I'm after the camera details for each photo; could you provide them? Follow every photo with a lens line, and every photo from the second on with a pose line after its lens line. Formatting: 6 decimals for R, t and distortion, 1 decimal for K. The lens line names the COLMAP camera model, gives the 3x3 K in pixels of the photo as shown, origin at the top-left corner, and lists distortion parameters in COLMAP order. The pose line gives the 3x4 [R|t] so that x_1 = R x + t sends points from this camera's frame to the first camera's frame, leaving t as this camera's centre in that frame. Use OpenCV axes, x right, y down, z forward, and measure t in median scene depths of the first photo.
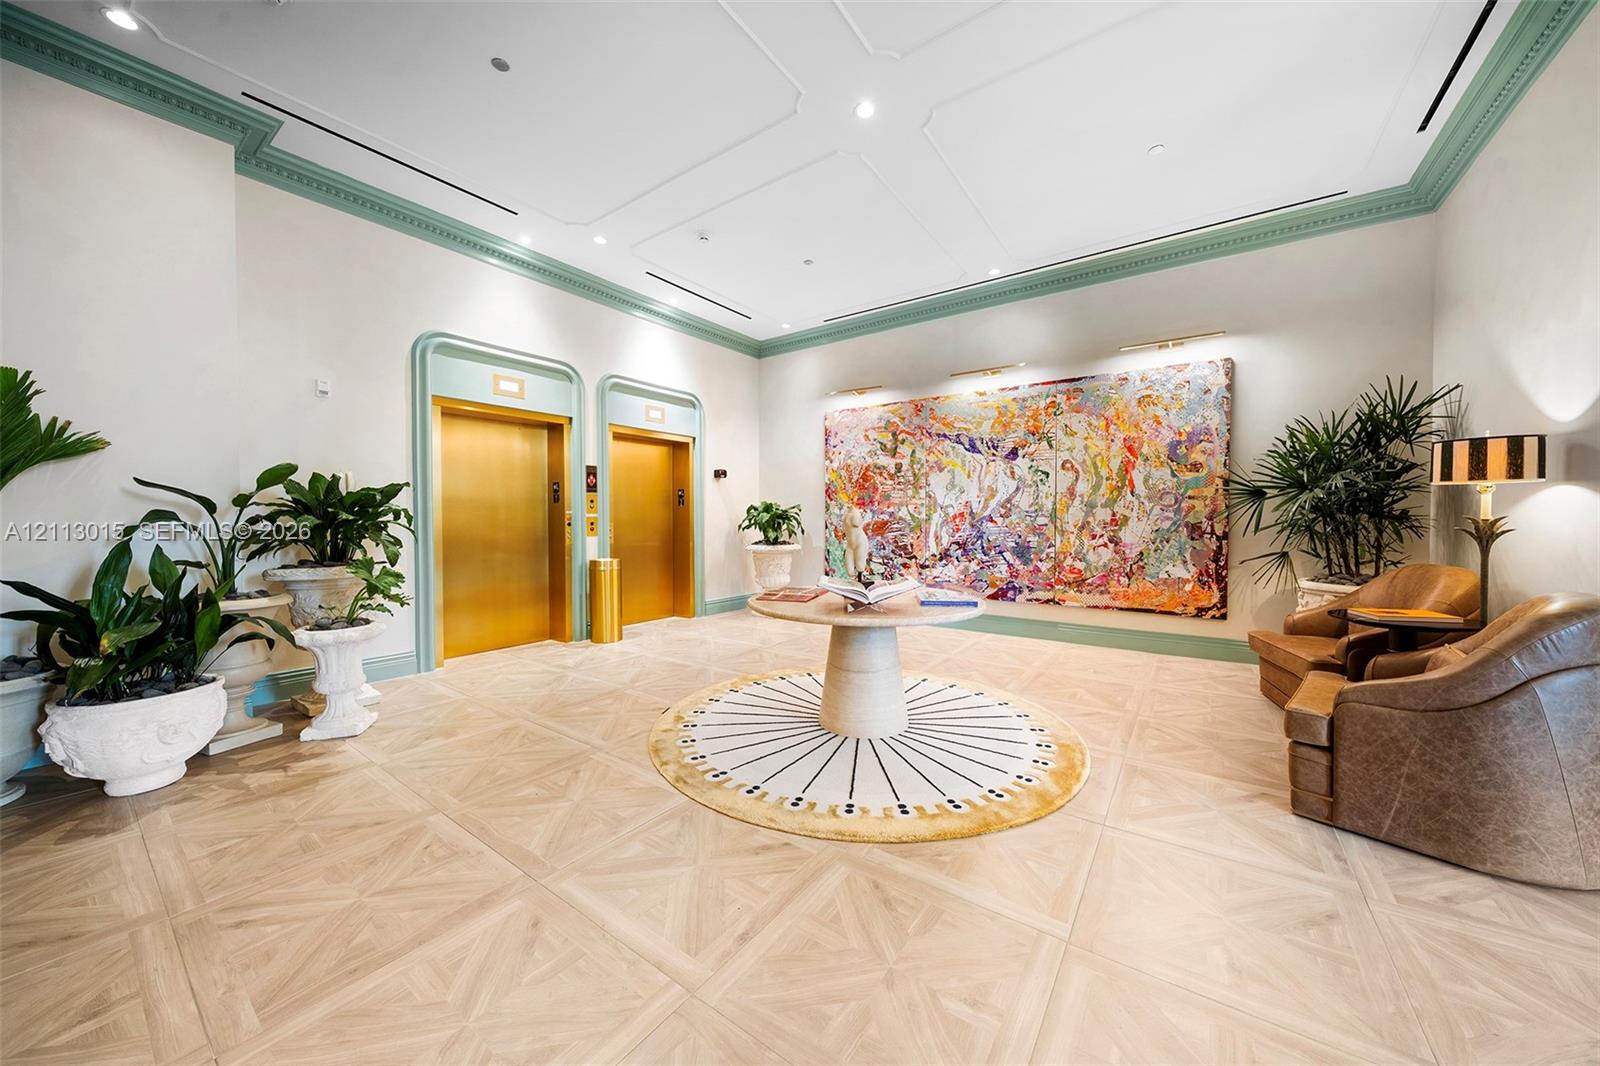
lens RADIAL K [[556.3, 0, 801.2], [0, 556.3, 532.5], [0, 0, 1]] dist [0.000588, 0.000022]
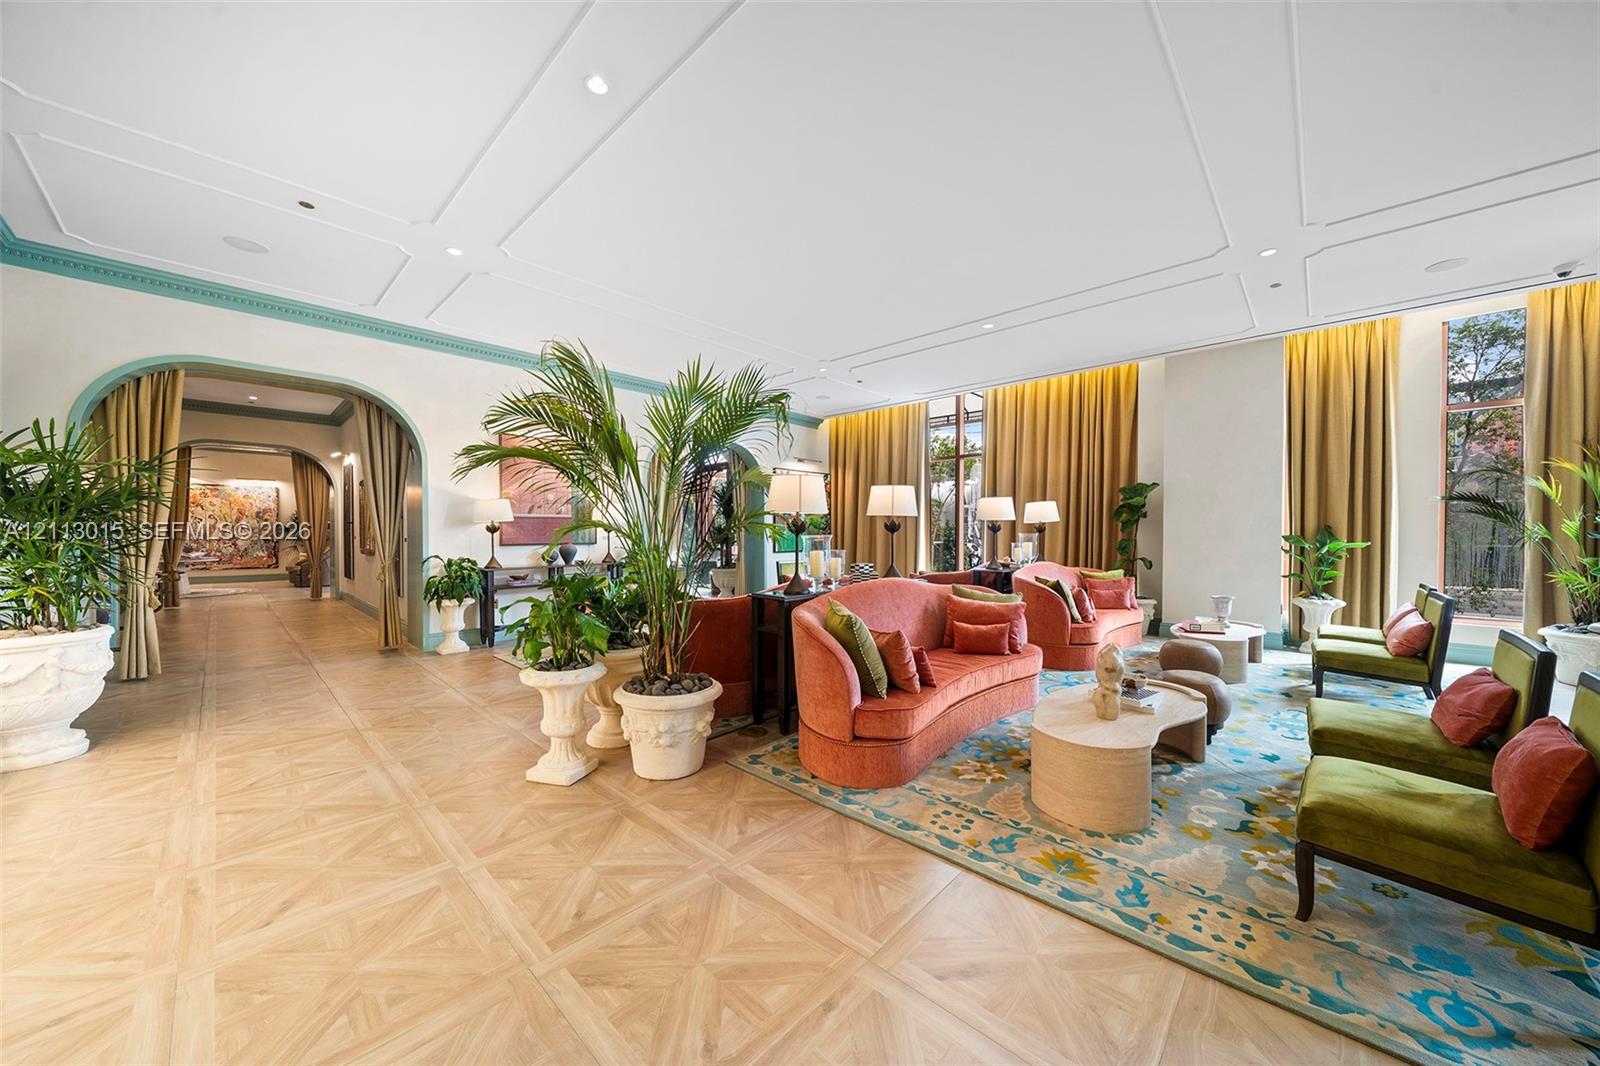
lens RADIAL K [[556.3, 0, 801.5], [0, 556.3, 536.0], [0, 0, 1]] dist [0.000588, 0.000022]
pose [[0.124213, -0.008571, 0.992219, -1.891386], [0.018555, 0.999808, 0.006313, 0.006833], [-0.992082, 0.017626, 0.124348, -2.218576]]
